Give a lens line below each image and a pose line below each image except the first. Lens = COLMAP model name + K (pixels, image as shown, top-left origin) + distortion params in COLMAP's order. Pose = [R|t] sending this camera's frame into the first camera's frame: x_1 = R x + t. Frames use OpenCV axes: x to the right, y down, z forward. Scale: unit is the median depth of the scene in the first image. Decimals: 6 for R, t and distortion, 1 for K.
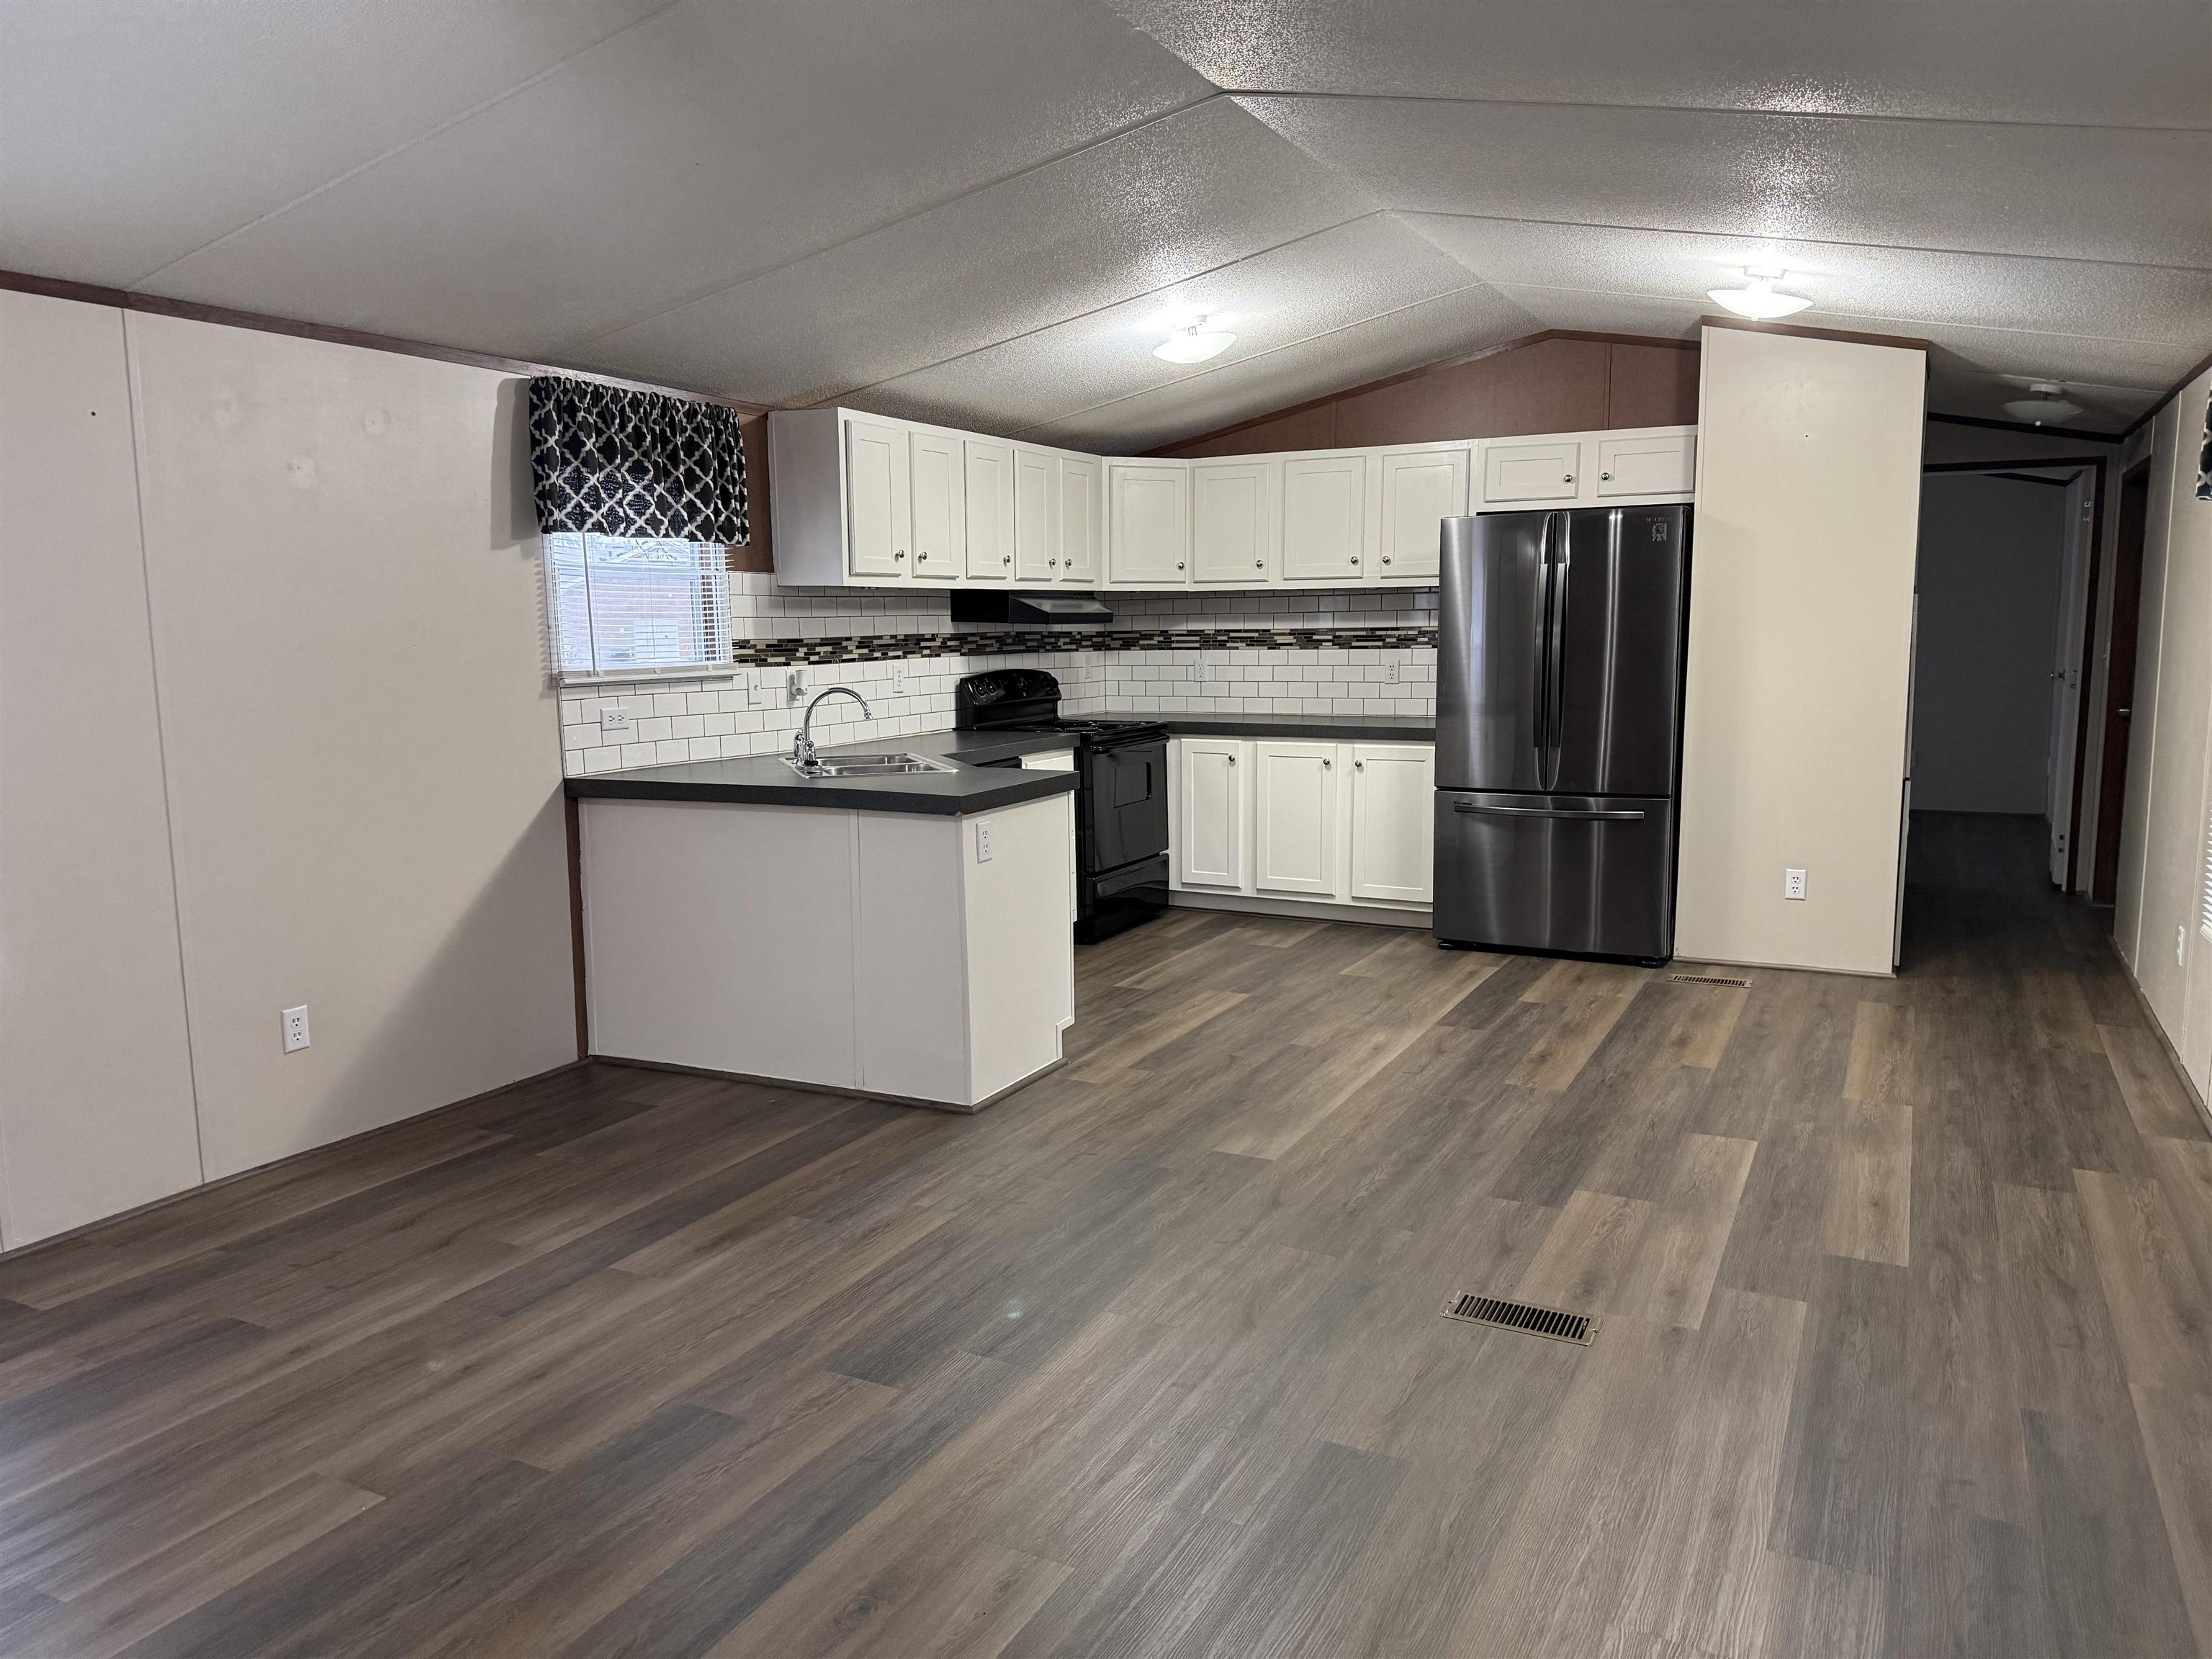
lens RADIAL K [[1534.3, 0, 1114.4], [0, 1534.3, 851.8], [0, 0, 1]] dist [0.056529, -0.074363]
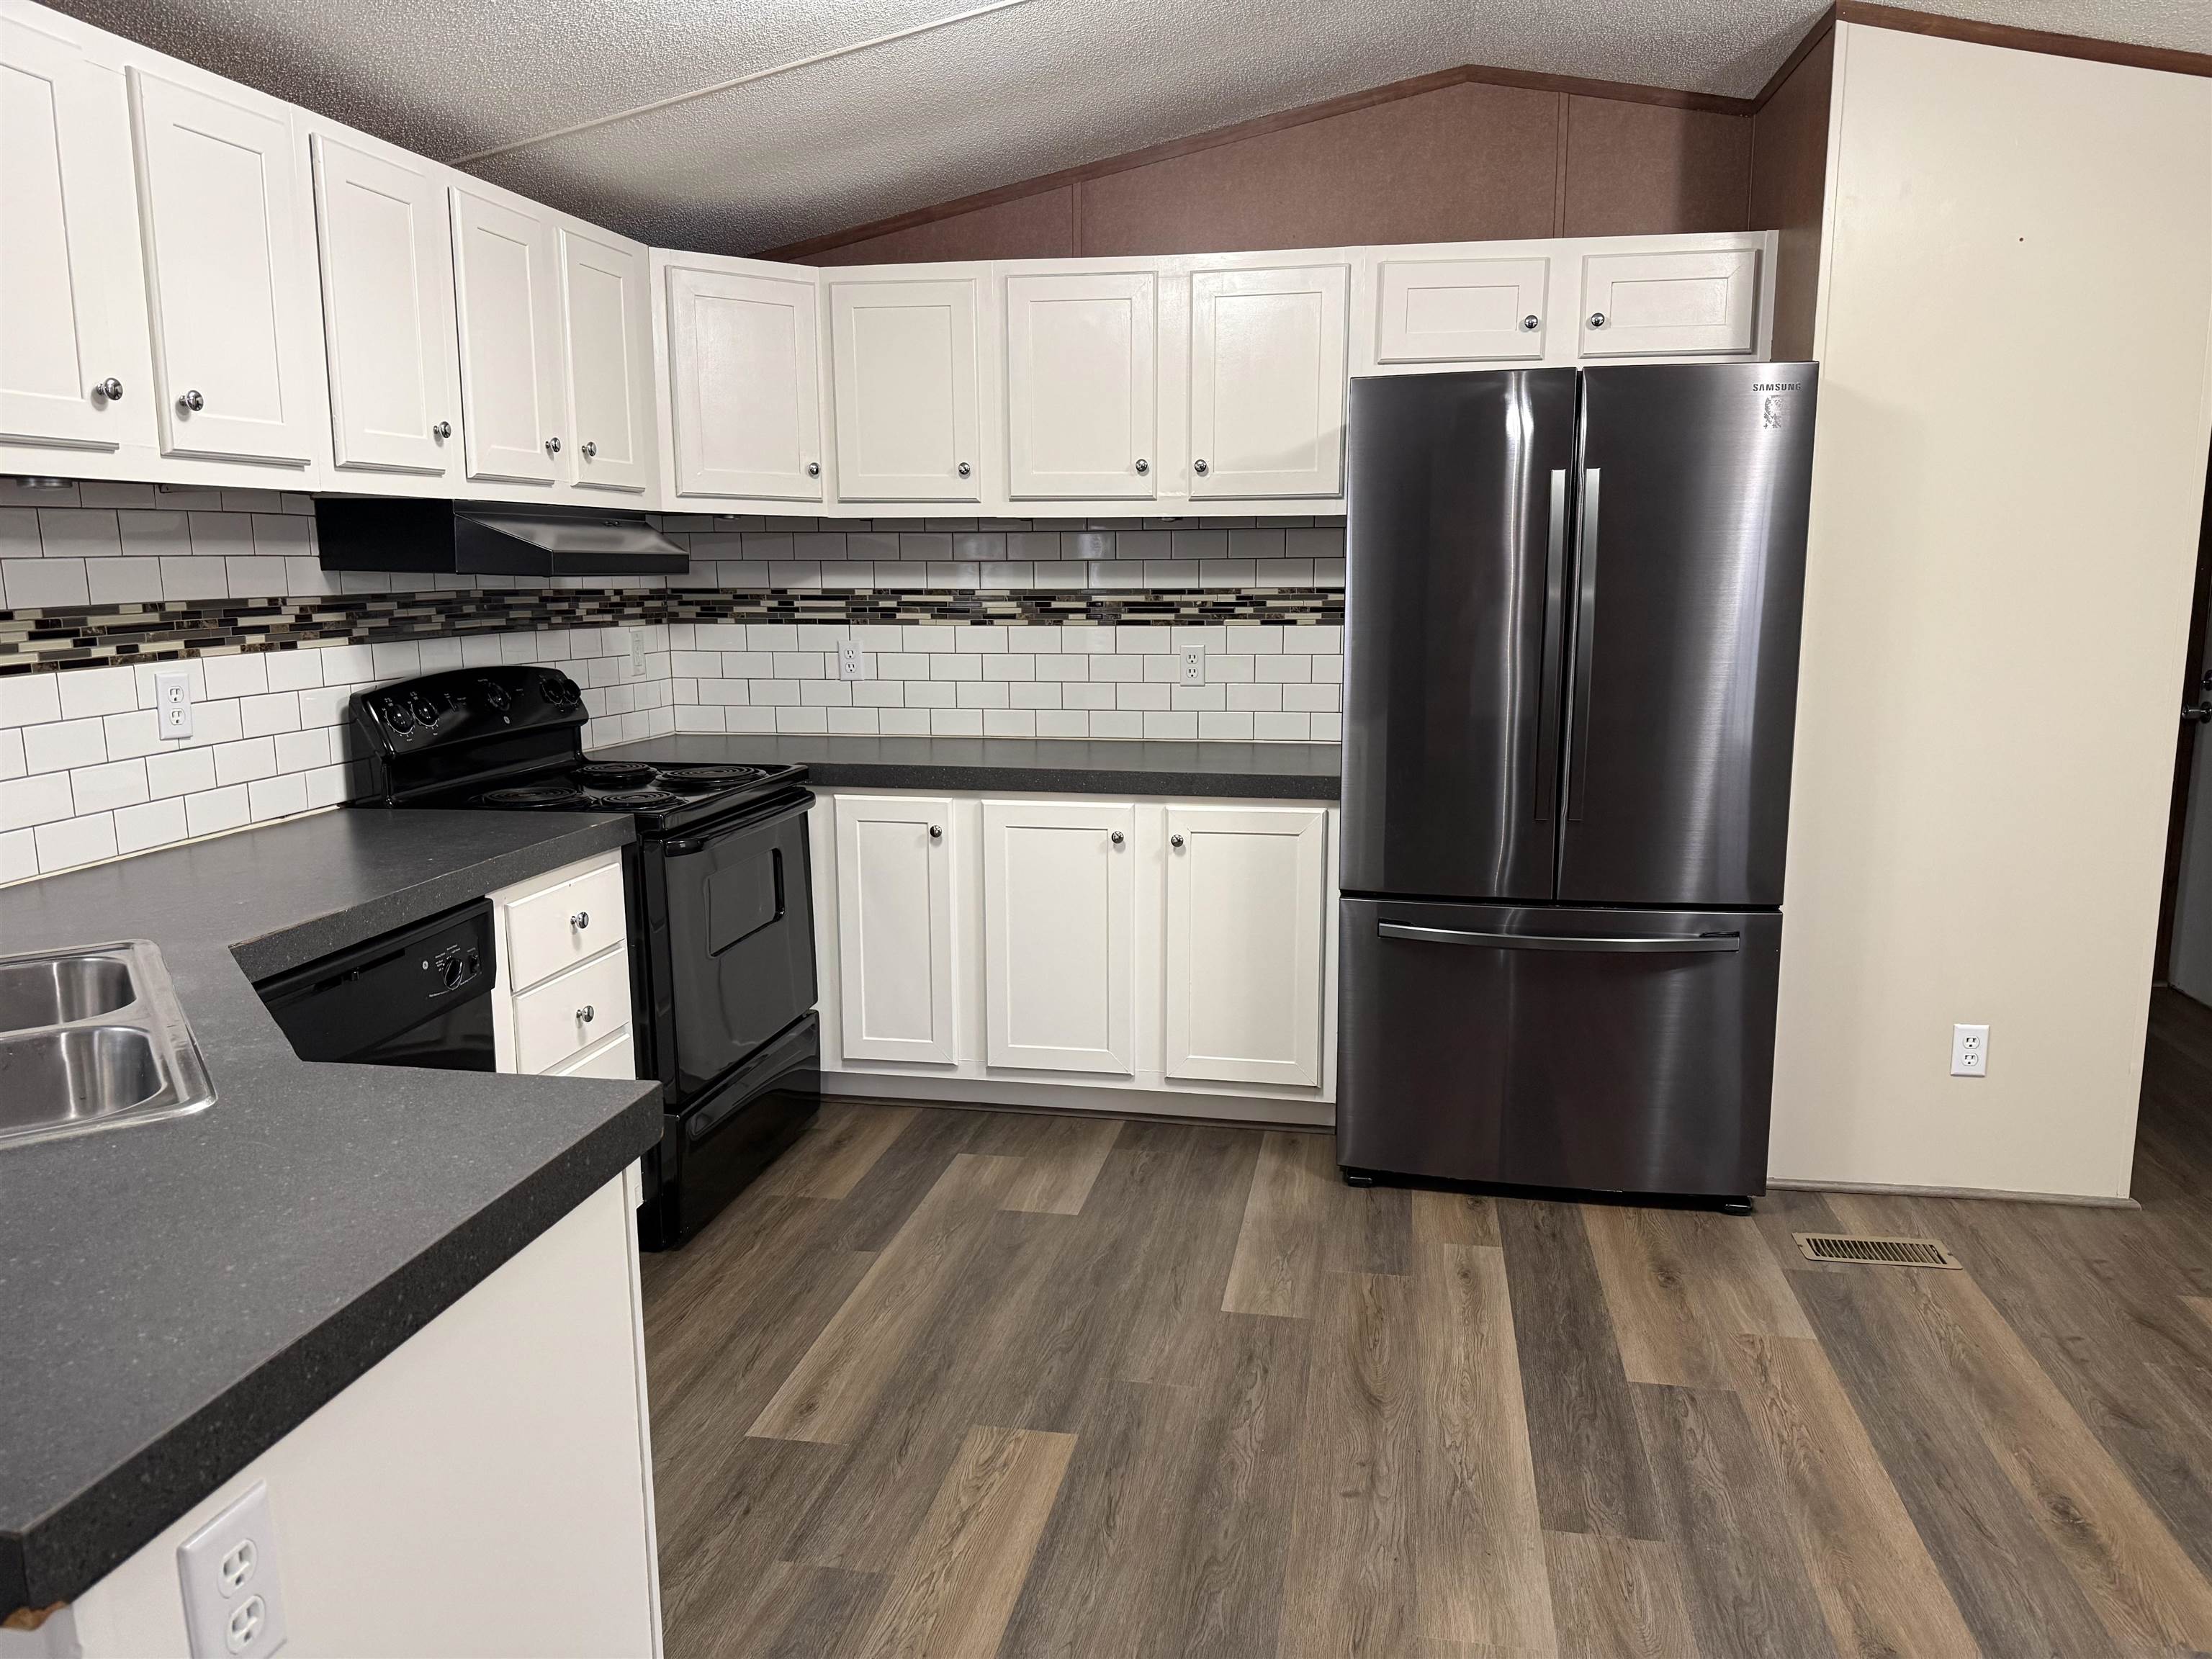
lens RADIAL K [[1534.3, 0, 1128.4], [0, 1534.3, 851.1], [0, 0, 1]] dist [0.056529, -0.074363]
pose [[0.956186, -0.045309, 0.289231, -0.016000], [0.035760, 0.998629, 0.038217, -0.083223], [-0.290566, -0.026200, 0.956496, 0.537671]]
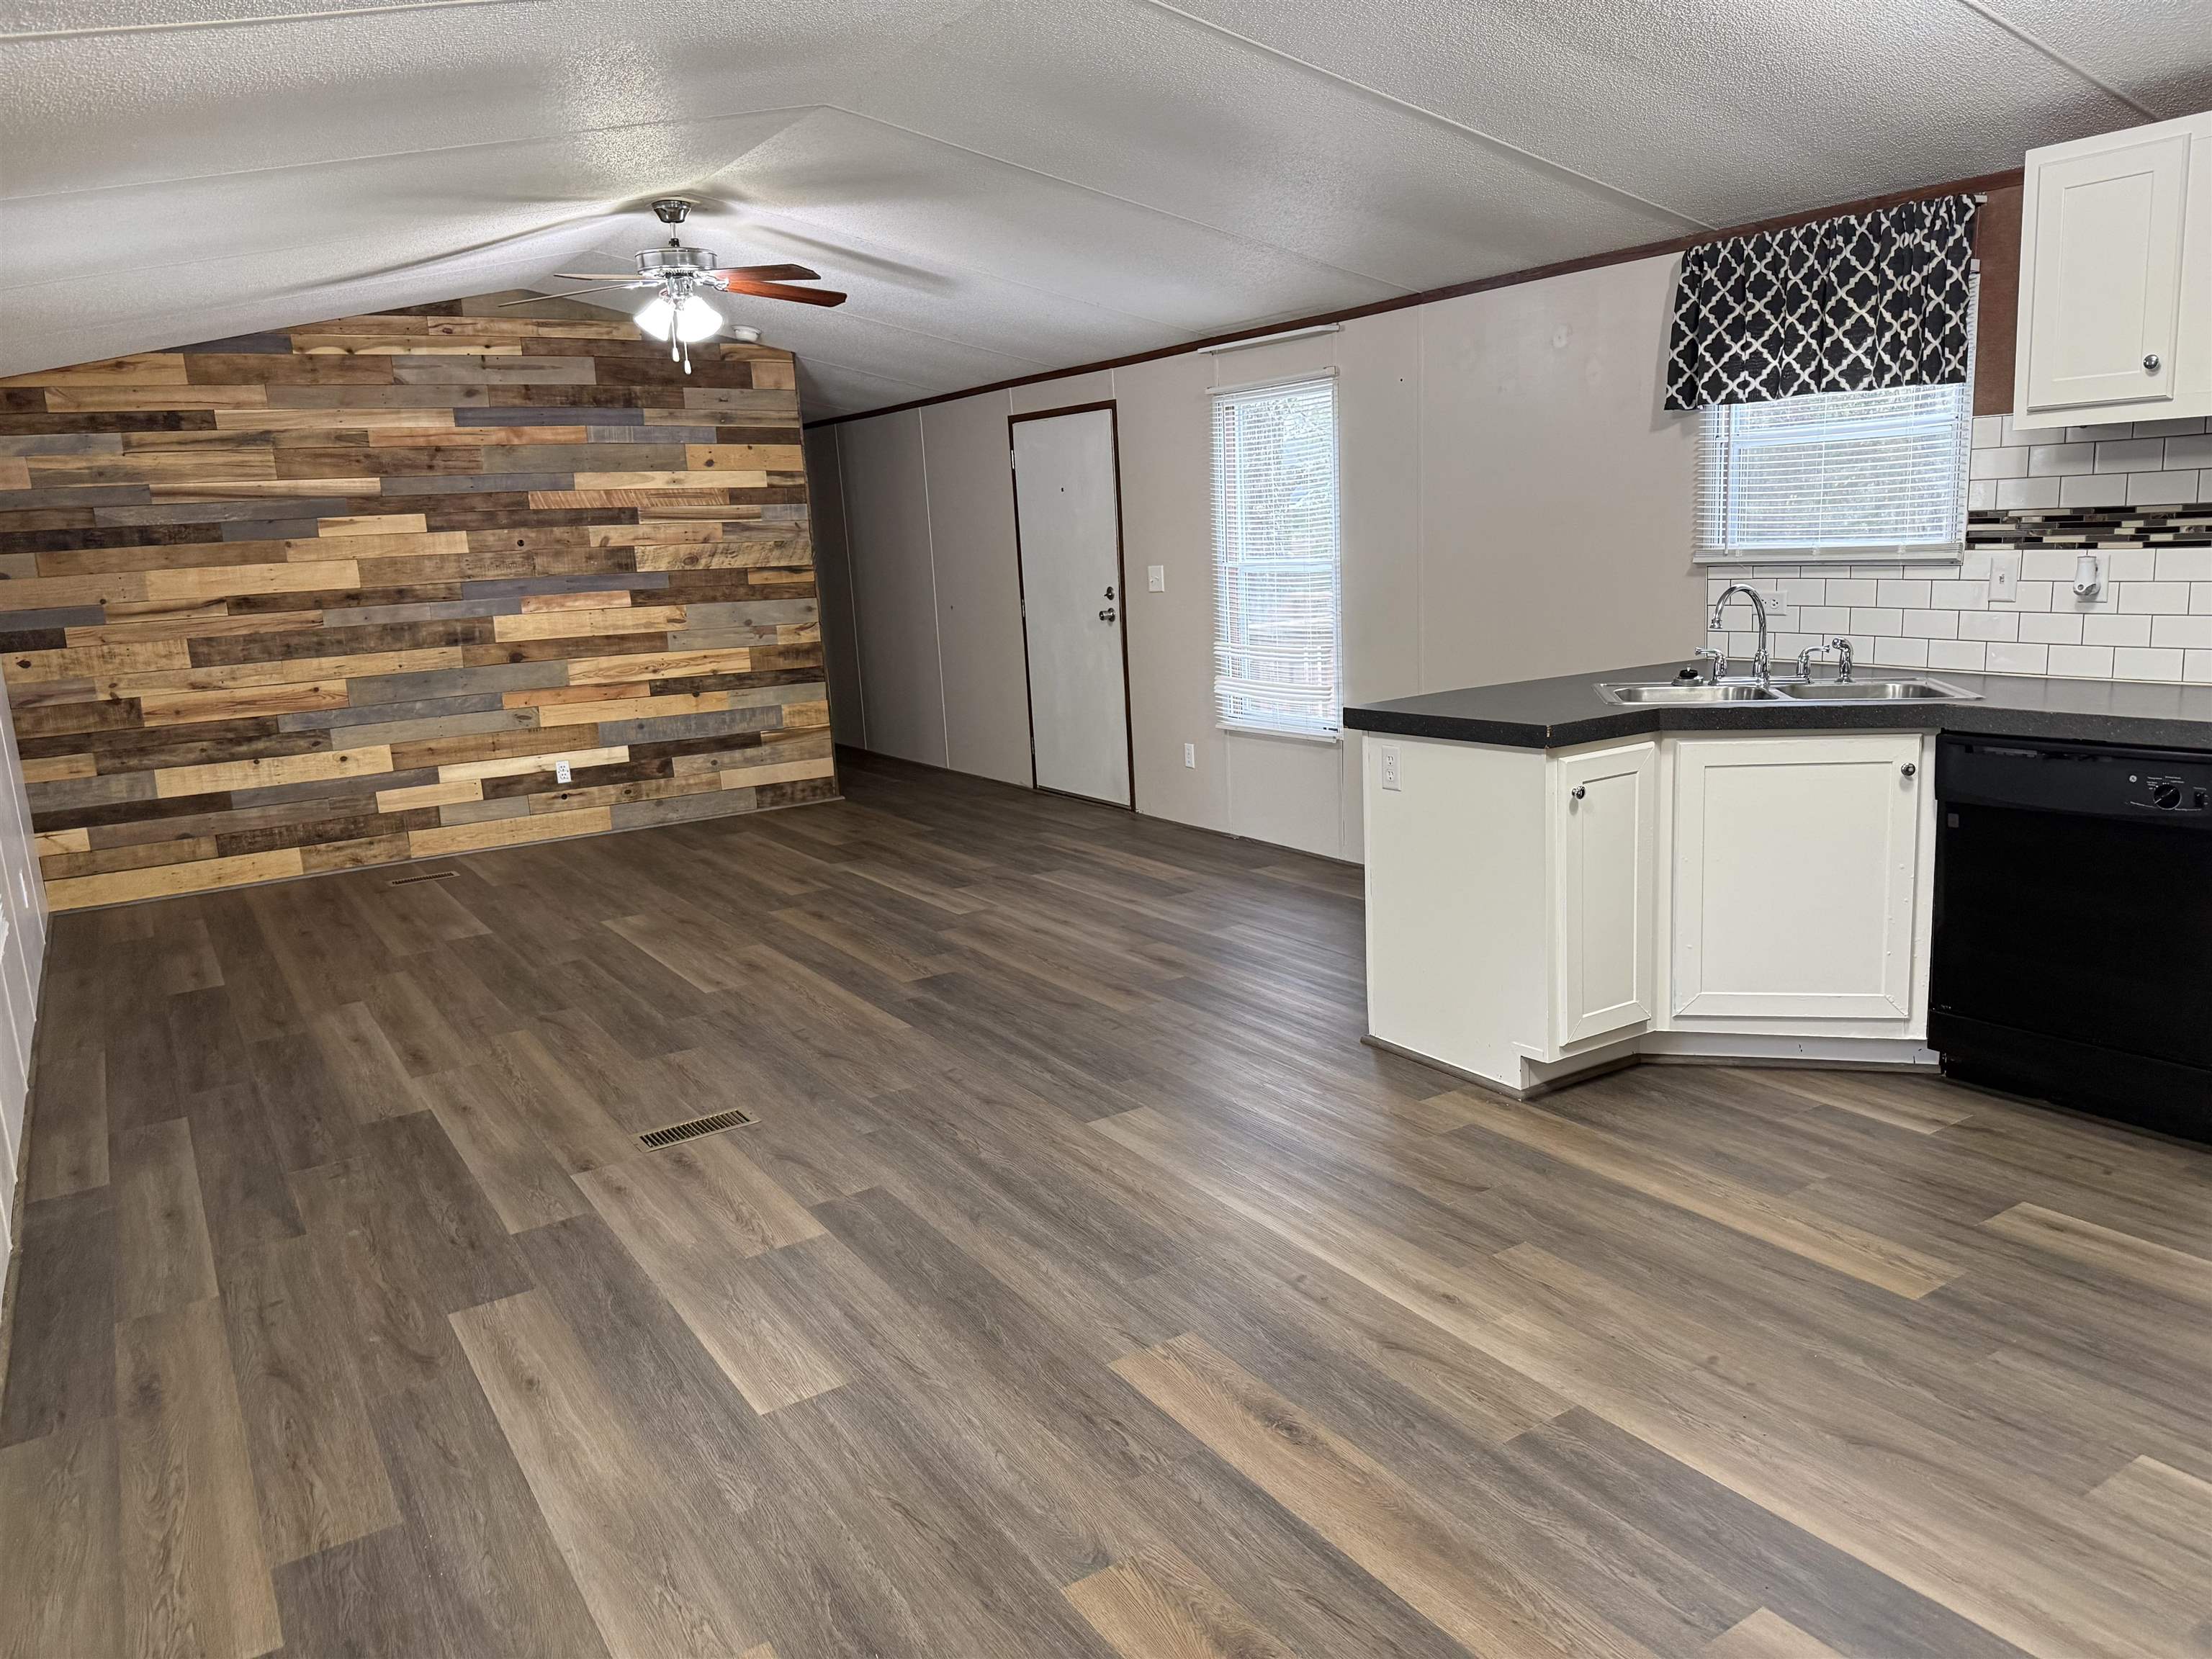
lens RADIAL K [[1534.3, 0, 1110.9], [0, 1534.3, 858.8], [0, 0, 1]] dist [0.056529, -0.074363]
pose [[-0.496400, 0.219815, -0.839802, 0.548763], [-0.072693, 0.953486, 0.292540, -0.148255], [0.865045, 0.206265, -0.457332, 0.910762]]
